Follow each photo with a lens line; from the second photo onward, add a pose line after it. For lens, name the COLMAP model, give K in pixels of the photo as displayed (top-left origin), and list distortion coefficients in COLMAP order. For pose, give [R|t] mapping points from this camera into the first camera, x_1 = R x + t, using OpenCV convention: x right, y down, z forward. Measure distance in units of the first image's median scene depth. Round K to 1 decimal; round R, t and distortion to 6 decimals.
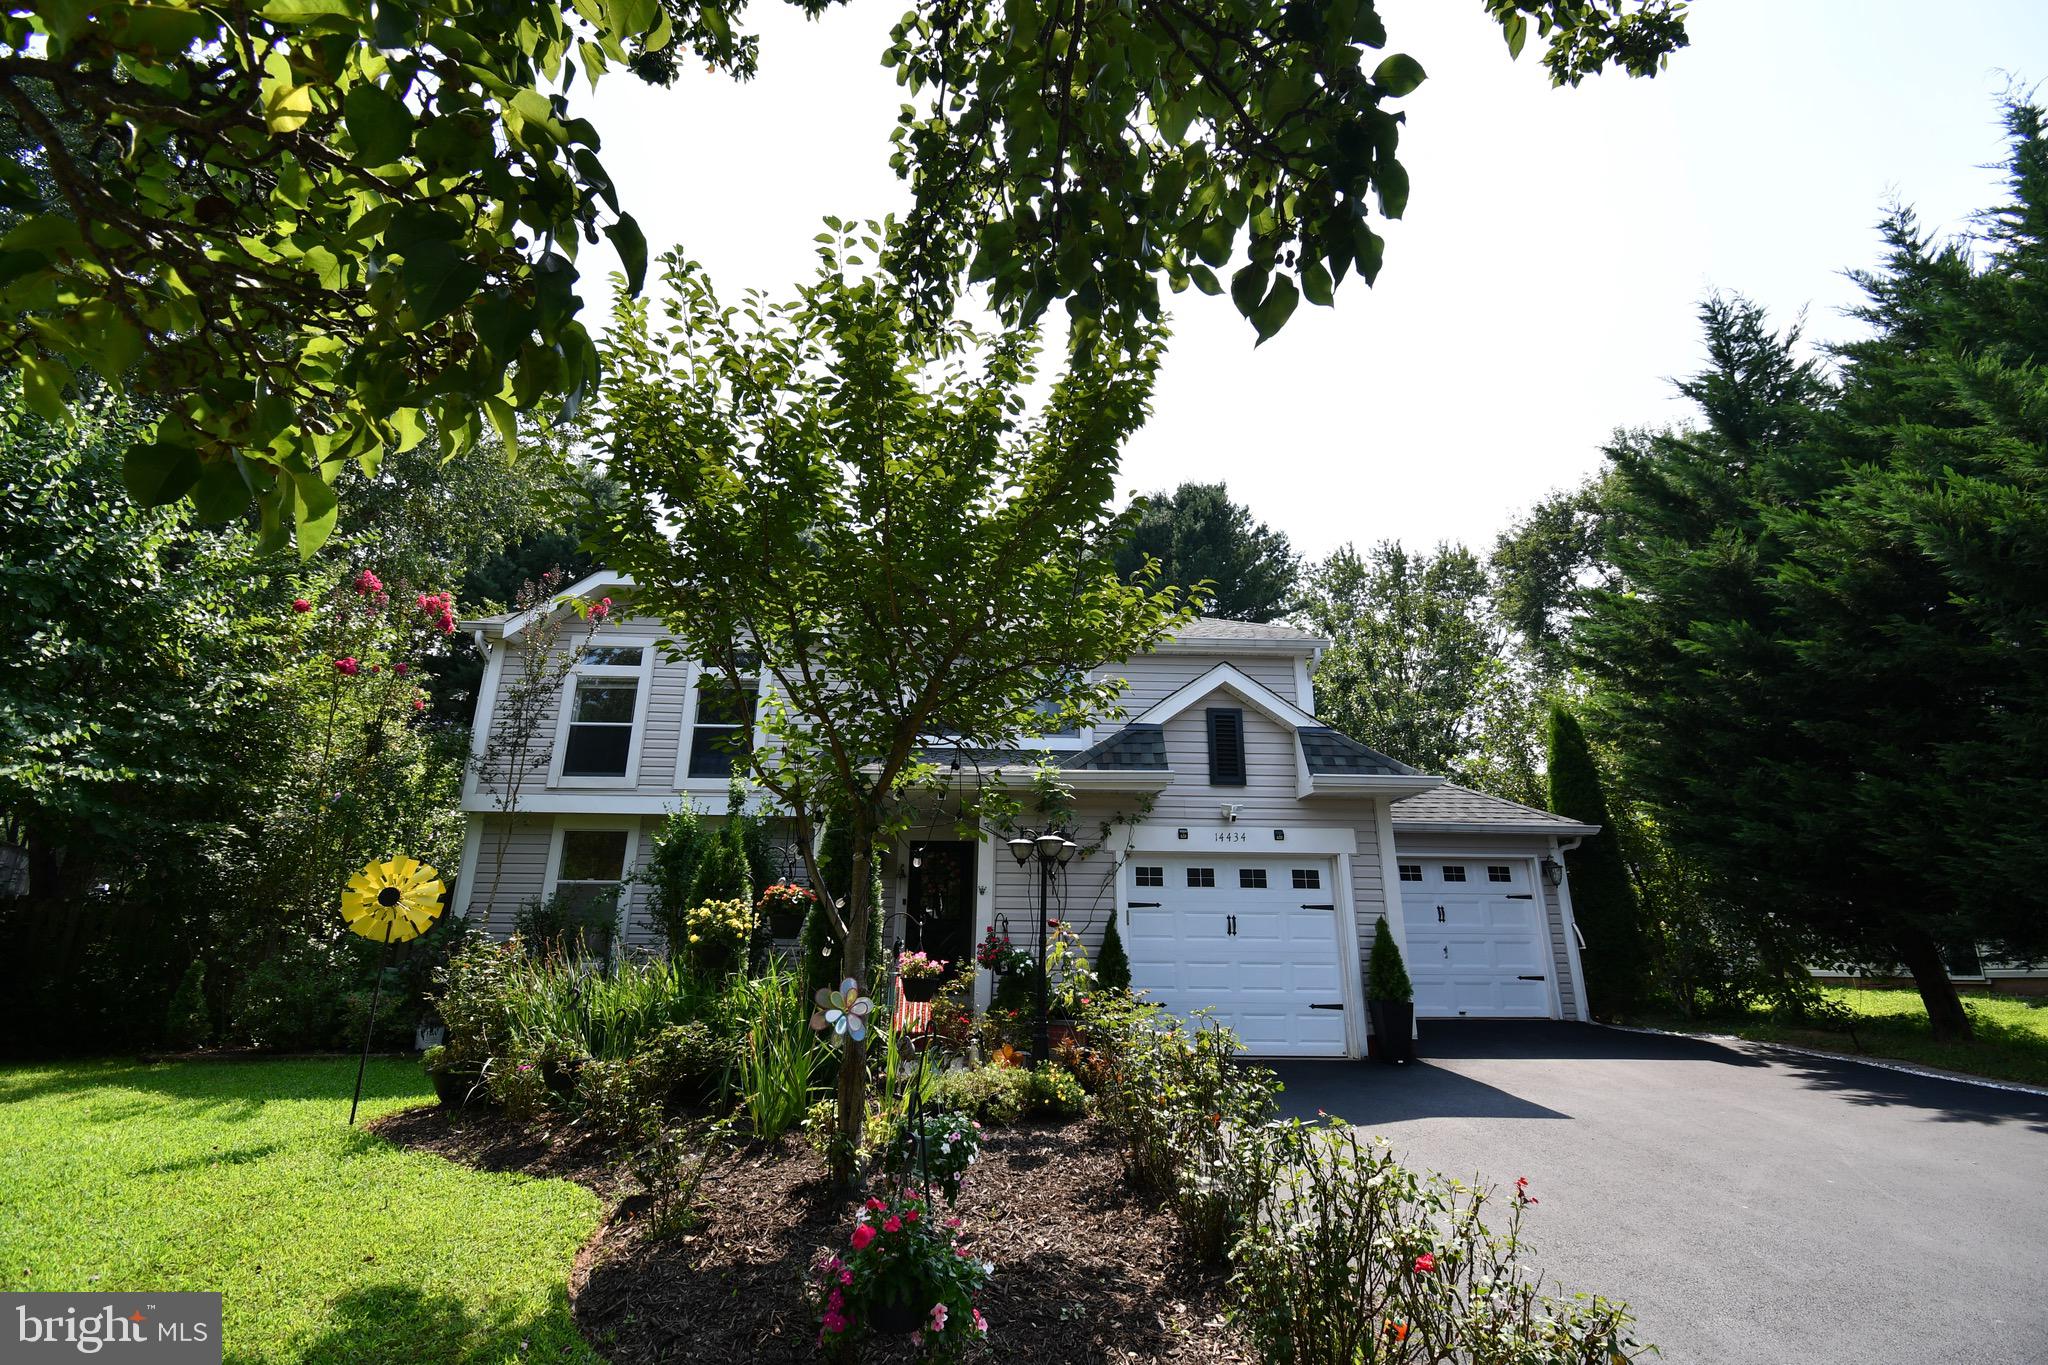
lens RADIAL K [[897.4, 0, 1026.2], [0, 897.4, 674.8], [0, 0, 1]] dist [0.022559, -0.028039]
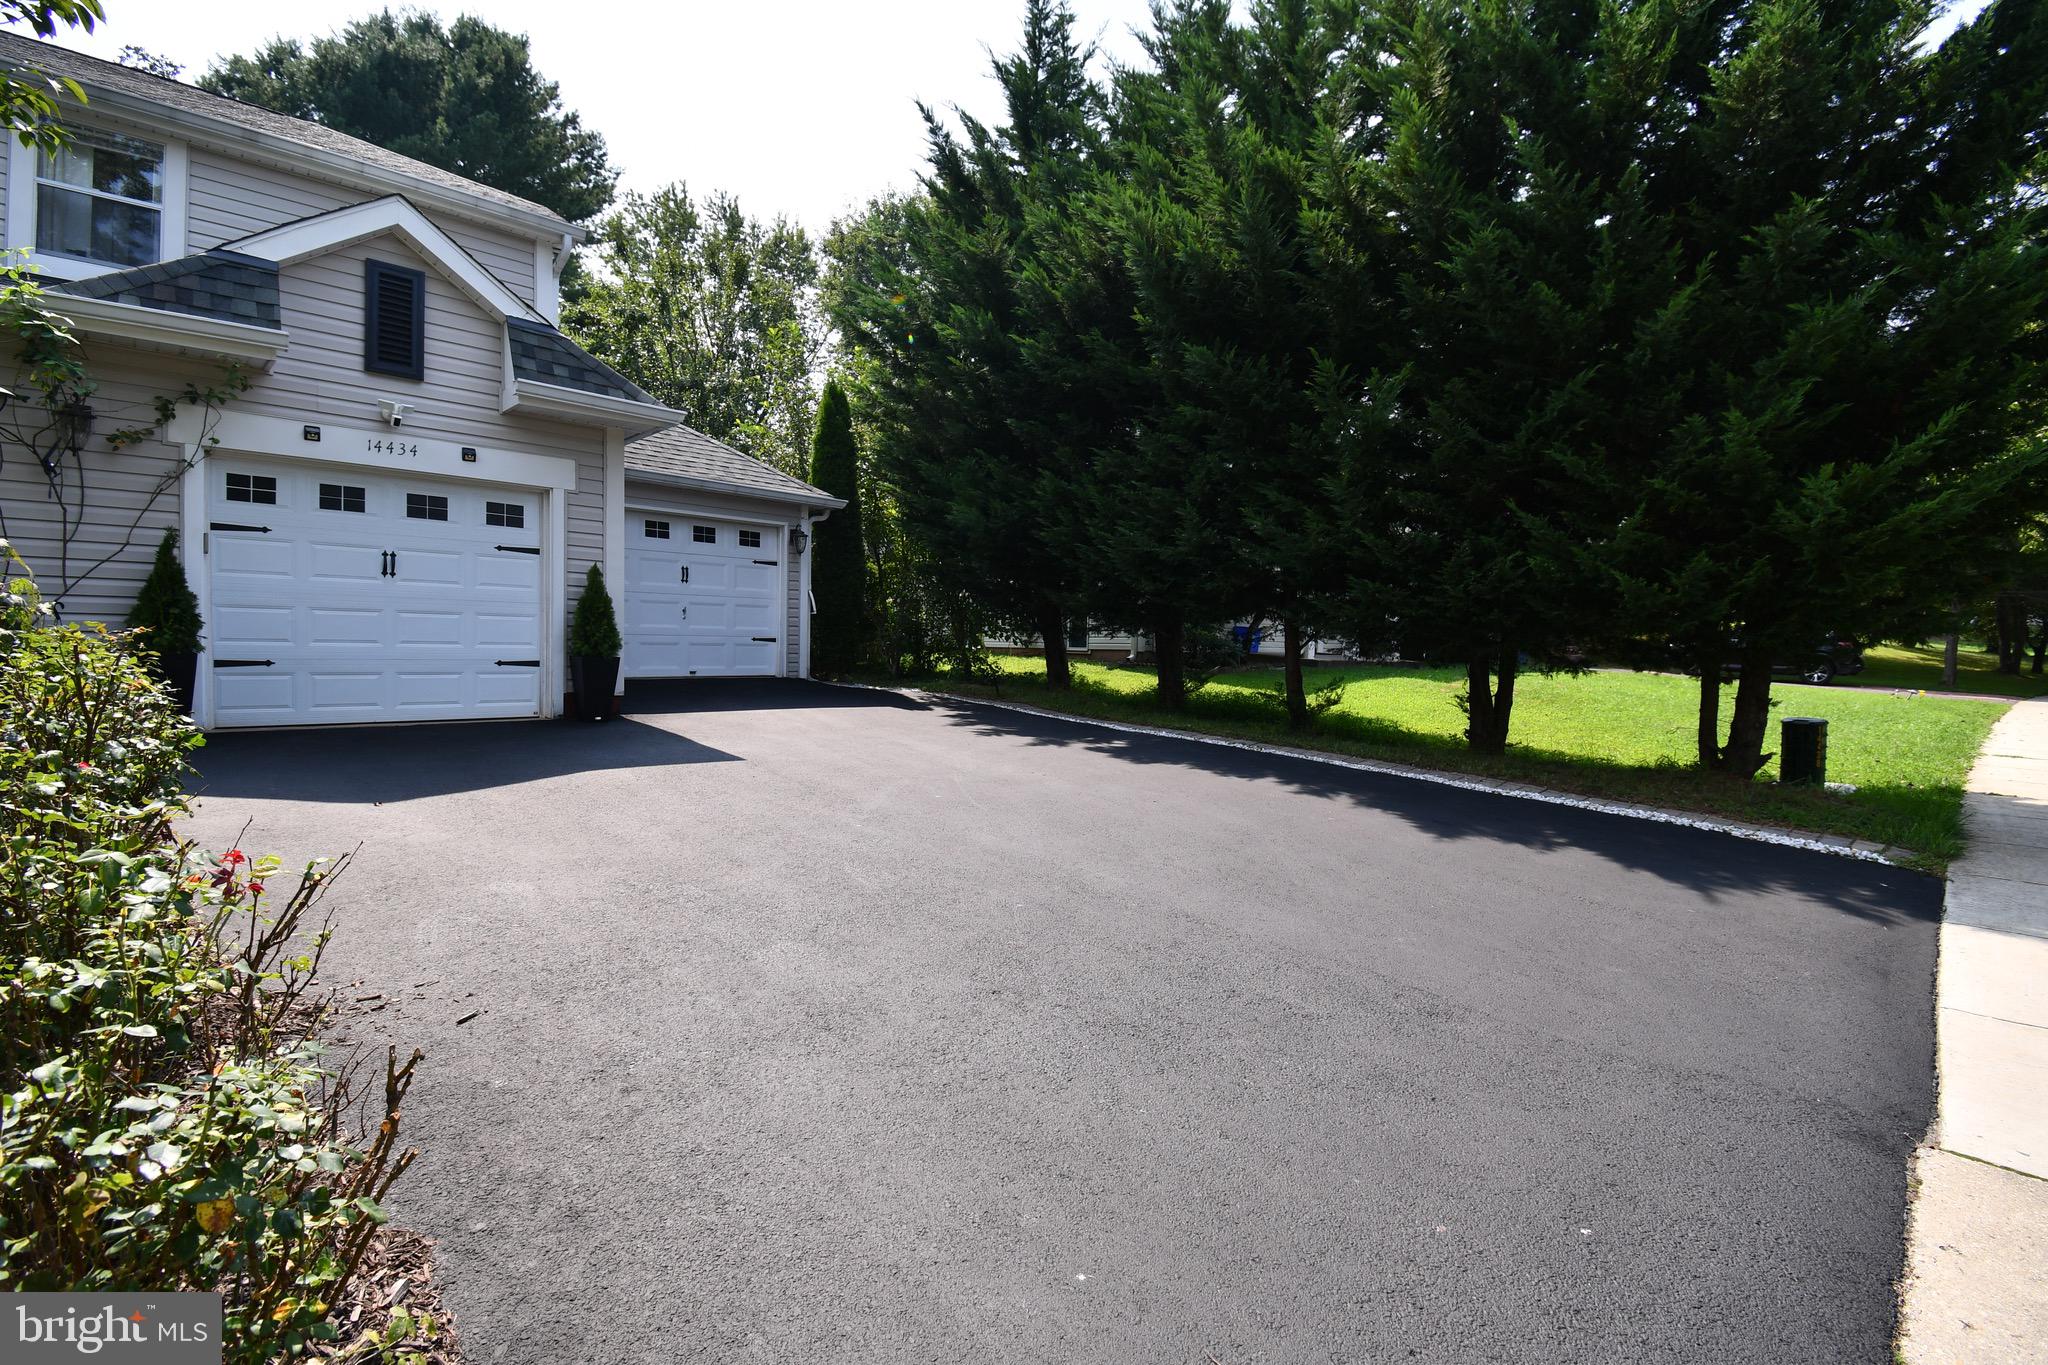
lens RADIAL K [[897.4, 0, 1026.2], [0, 897.4, 674.8], [0, 0, 1]] dist [0.022559, -0.028039]
pose [[0.748161, -0.013522, 0.663380, 0.104121], [-0.210909, 0.943093, 0.257087, 0.047957], [-0.629105, -0.332255, 0.702733, 0.079571]]
